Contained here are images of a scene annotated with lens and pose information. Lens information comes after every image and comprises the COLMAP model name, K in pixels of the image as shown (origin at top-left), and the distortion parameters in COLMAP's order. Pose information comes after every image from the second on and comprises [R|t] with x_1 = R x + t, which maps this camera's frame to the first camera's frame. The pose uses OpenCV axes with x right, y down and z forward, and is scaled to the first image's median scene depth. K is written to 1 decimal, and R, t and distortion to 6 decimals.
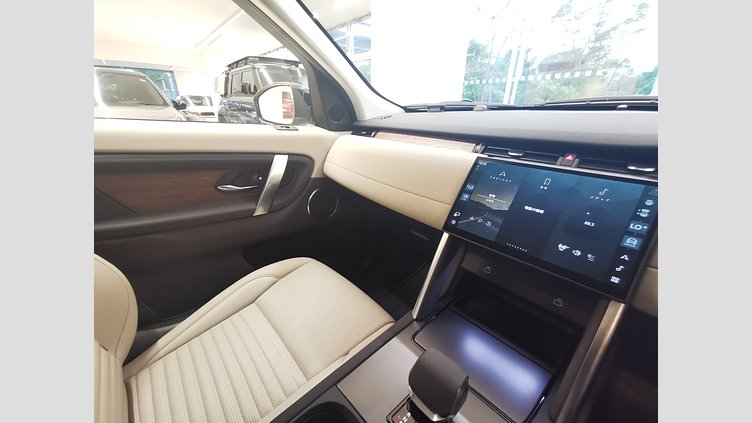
lens RADIAL K [[253.7, 0, 375.9], [0, 253.7, 211.7], [0, 0, 1]] dist [0.003191, 0.000194]
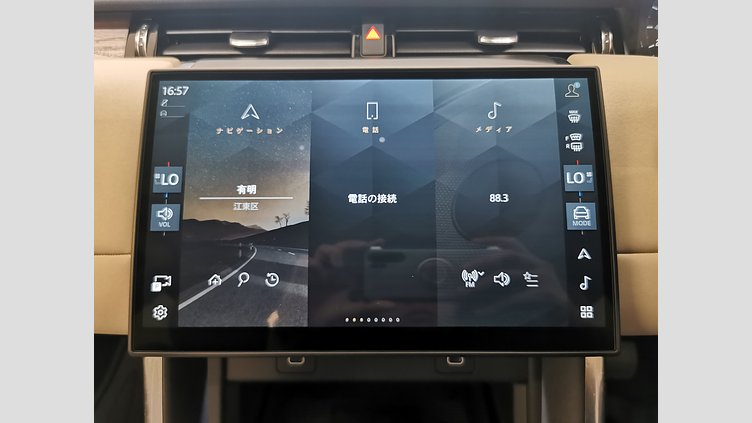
lens RADIAL K [[442.0, 0, 375.9], [0, 442.0, 208.4], [0, 0, 1]] dist [-0.033723, -0.003259]
pose [[0.659882, -0.378948, 0.648810, 0.202990], [0.287293, 0.925141, 0.248148, -0.130329], [-0.694276, 0.022650, 0.719352, 0.502958]]
